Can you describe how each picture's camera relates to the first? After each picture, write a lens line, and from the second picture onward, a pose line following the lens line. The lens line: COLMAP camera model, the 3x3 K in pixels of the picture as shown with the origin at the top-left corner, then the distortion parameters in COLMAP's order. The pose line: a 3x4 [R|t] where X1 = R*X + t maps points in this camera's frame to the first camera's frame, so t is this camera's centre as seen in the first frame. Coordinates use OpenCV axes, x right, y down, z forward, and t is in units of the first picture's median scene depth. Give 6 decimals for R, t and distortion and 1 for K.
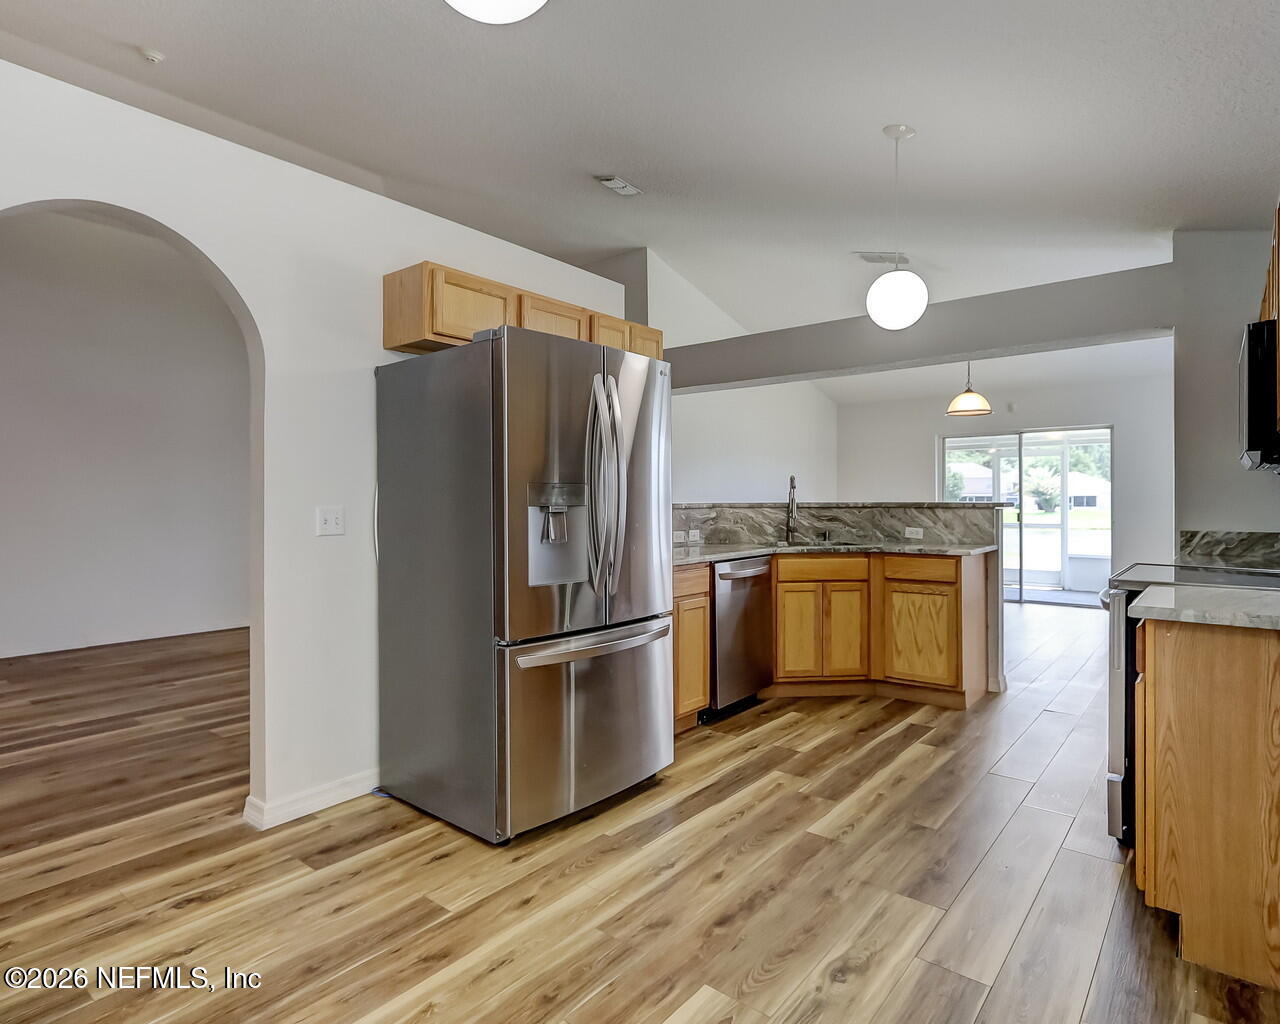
lens RADIAL K [[719.7, 0, 627.7], [0, 719.7, 497.2], [0, 0, 1]] dist [0.005191, 0.002960]
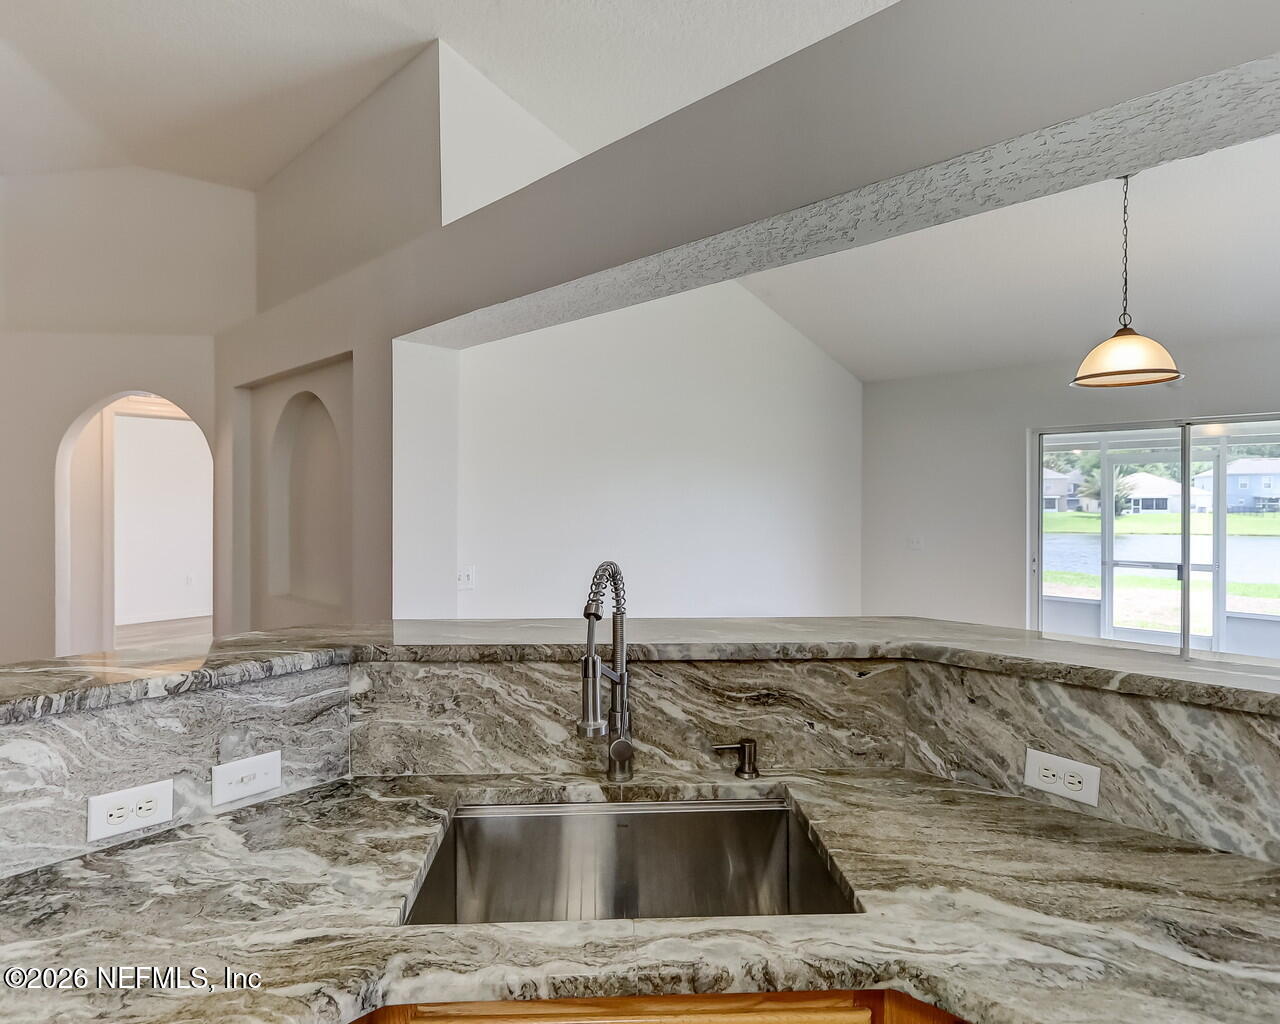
lens RADIAL K [[719.7, 0, 638.4], [0, 719.7, 502.5], [0, 0, 1]] dist [0.005191, 0.002960]
pose [[0.998884, 0.004734, -0.046985, 0.322625], [-0.004261, 0.999939, 0.010166, -0.070107], [0.047030, -0.009954, 0.998844, 0.926949]]
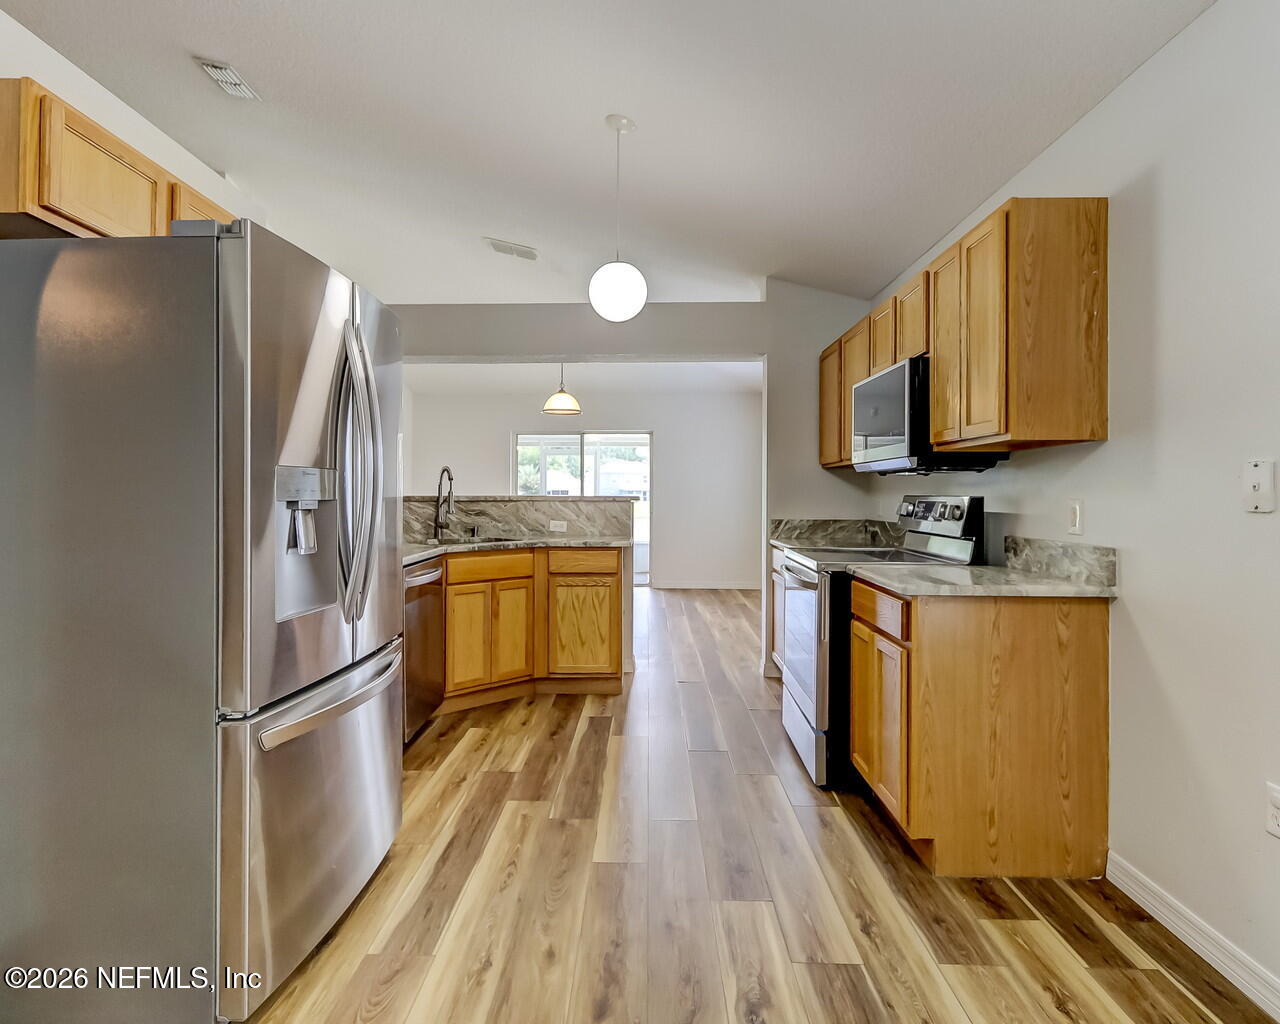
lens RADIAL K [[719.7, 0, 624.4], [0, 719.7, 484.1], [0, 0, 1]] dist [0.005191, 0.002960]
pose [[0.788481, 0.012225, 0.614938, -0.194556], [-0.006803, 0.999915, -0.011156, 0.001566], [-0.615022, 0.004613, 0.788497, 0.185543]]
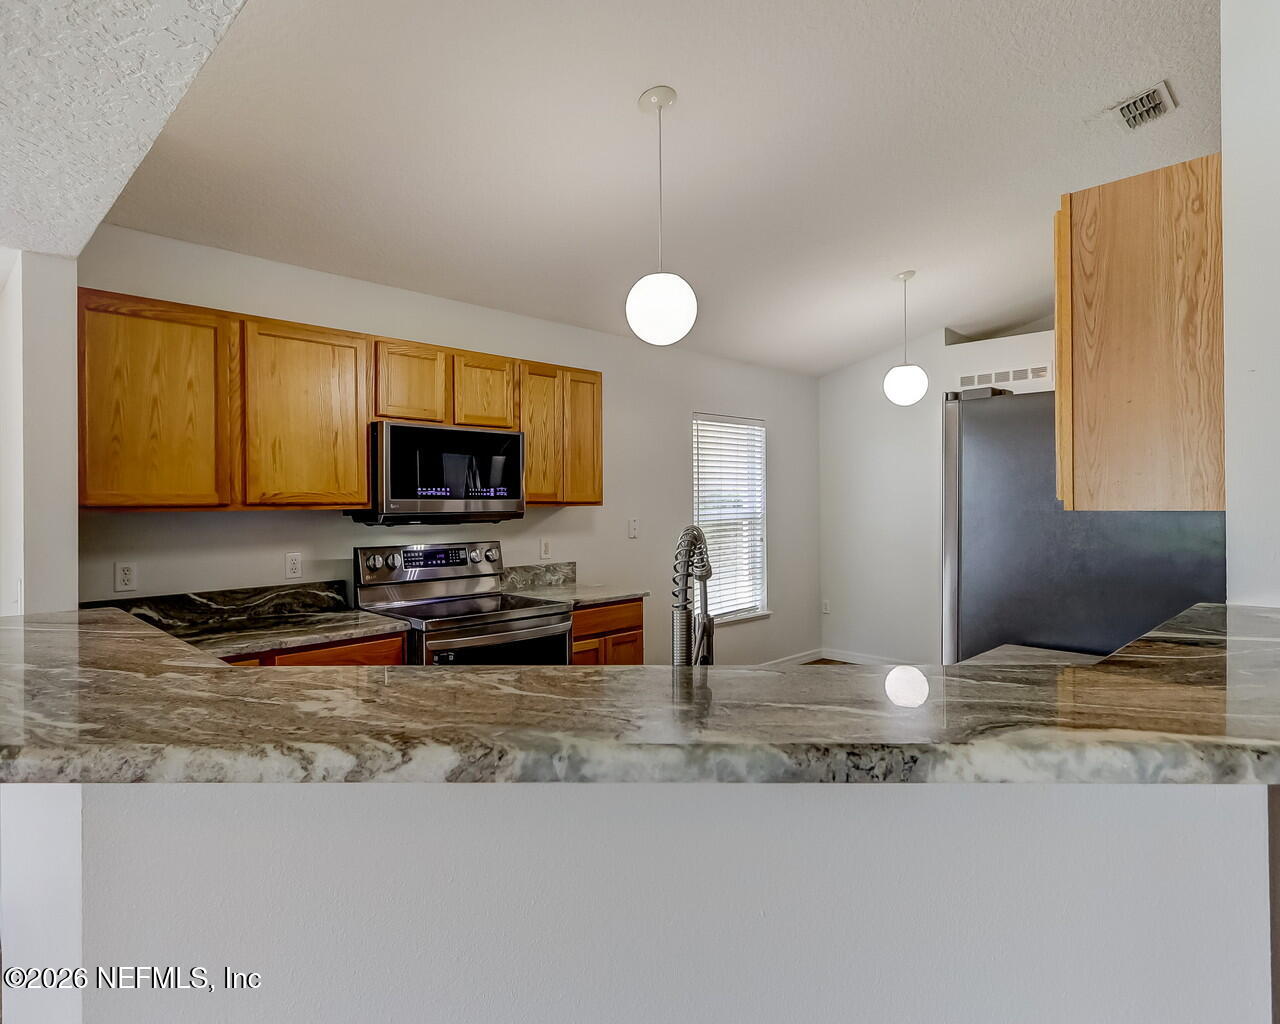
lens RADIAL K [[719.7, 0, 632.3], [0, 719.7, 497.9], [0, 0, 1]] dist [0.005191, 0.002960]
pose [[-0.995651, 0.004317, 0.093057, 0.284552], [0.003667, 0.999968, -0.007152, -0.049141], [-0.093084, -0.006780, -0.995635, 1.548701]]
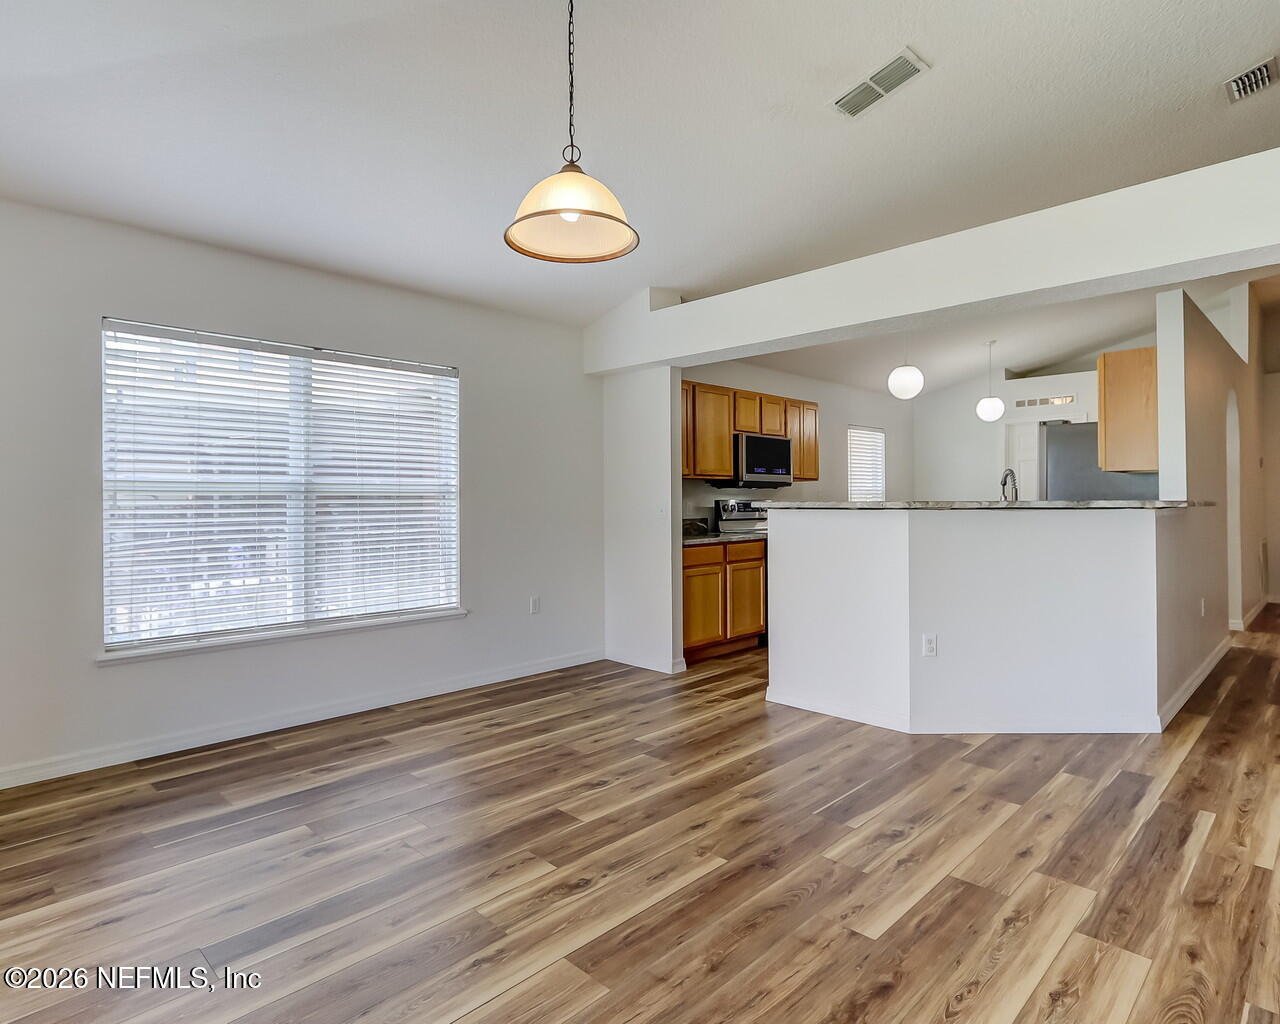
lens RADIAL K [[719.7, 0, 636.0], [0, 719.7, 517.3], [0, 0, 1]] dist [0.005191, 0.002960]
pose [[-0.996653, 0.002836, 0.081696, 0.753203], [0.004560, 0.999771, 0.020919, 0.008074], [-0.081618, 0.021221, -0.996438, 2.379268]]
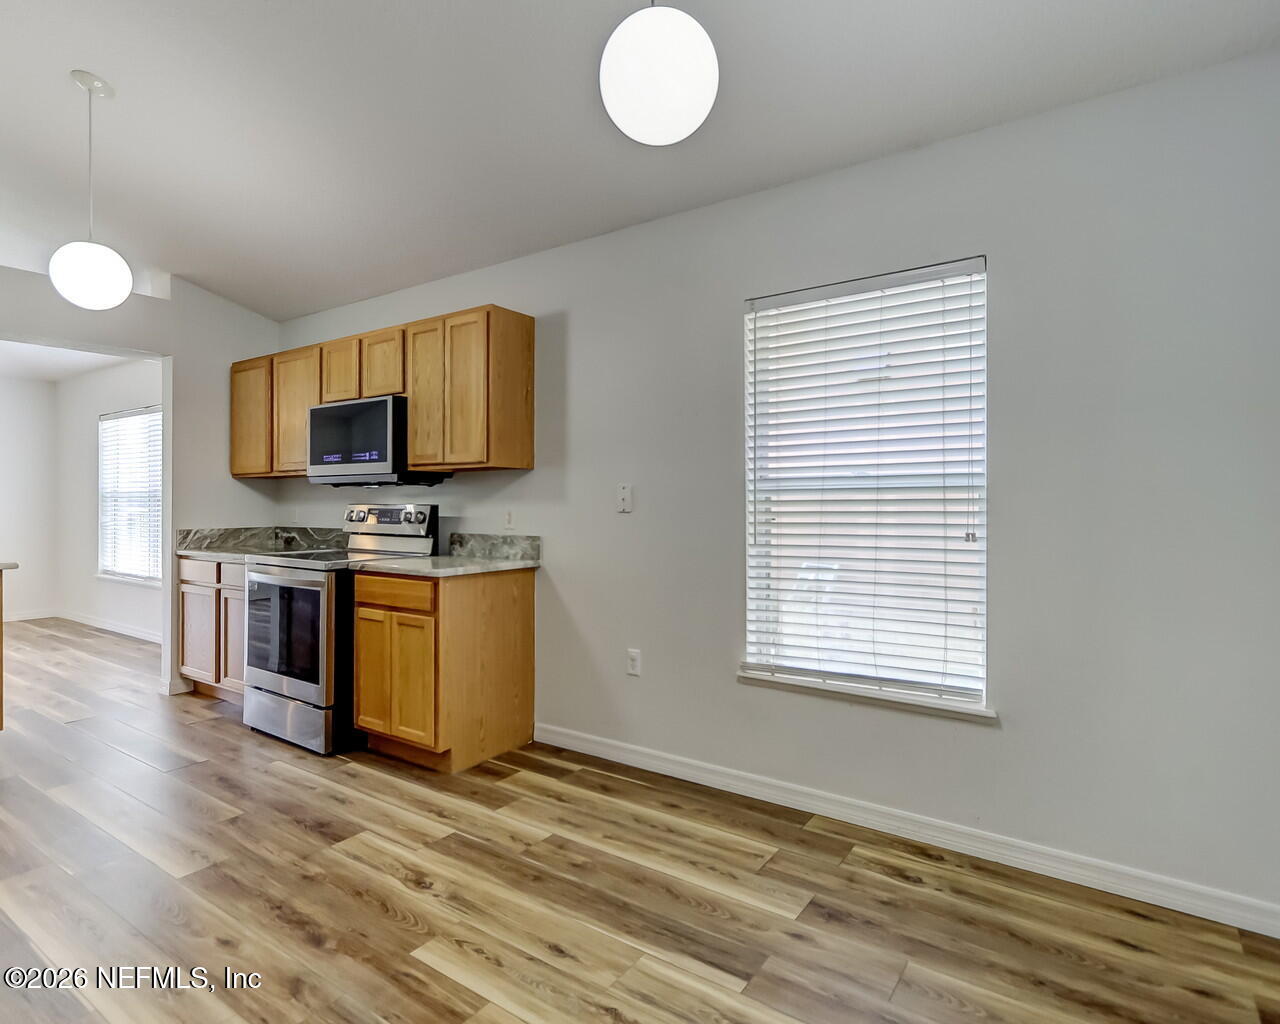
lens RADIAL K [[719.7, 0, 628.9], [0, 719.7, 499.2], [0, 0, 1]] dist [0.005191, 0.002960]
pose [[-0.077473, 0.002478, 0.996991, -0.477044], [-0.002656, 0.999993, -0.002692, -0.002044], [-0.996991, -0.002856, -0.077466, 0.361013]]
